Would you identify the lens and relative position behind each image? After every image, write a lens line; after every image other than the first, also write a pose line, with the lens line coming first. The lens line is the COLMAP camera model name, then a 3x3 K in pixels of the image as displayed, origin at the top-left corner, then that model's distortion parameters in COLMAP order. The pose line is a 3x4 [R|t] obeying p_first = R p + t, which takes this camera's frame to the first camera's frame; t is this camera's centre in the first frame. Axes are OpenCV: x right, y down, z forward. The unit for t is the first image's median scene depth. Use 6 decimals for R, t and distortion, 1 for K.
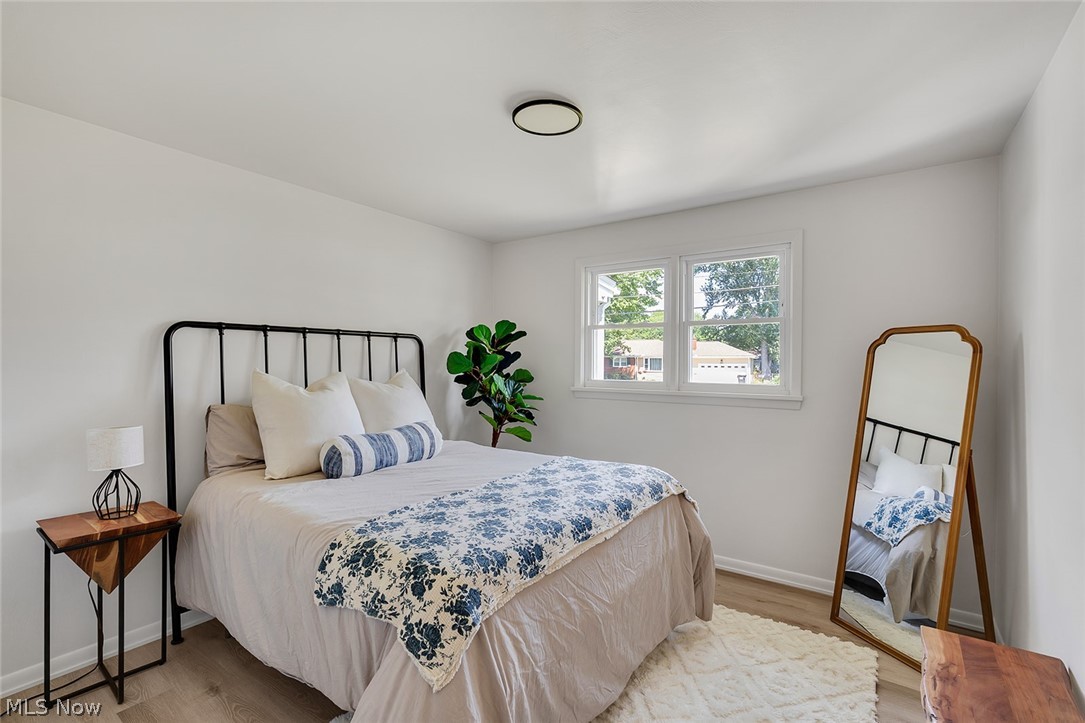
lens RADIAL K [[499.1, 0, 539.5], [0, 499.1, 358.6], [0, 0, 1]] dist [0.001736, -0.000064]
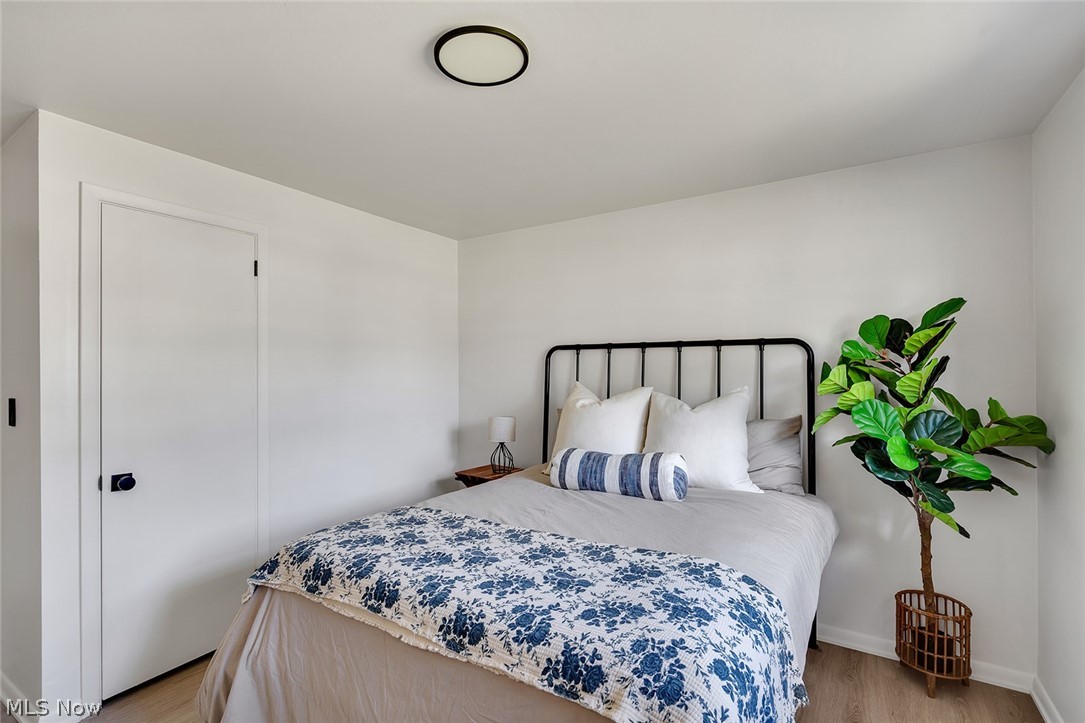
lens RADIAL K [[499.1, 0, 540.9], [0, 499.1, 369.8], [0, 0, 1]] dist [0.001736, -0.000064]
pose [[0.047301, -0.001607, -0.998879, 0.679927], [-0.002175, 0.999996, -0.001712, -0.006580], [0.998878, 0.002253, 0.047298, 0.949894]]
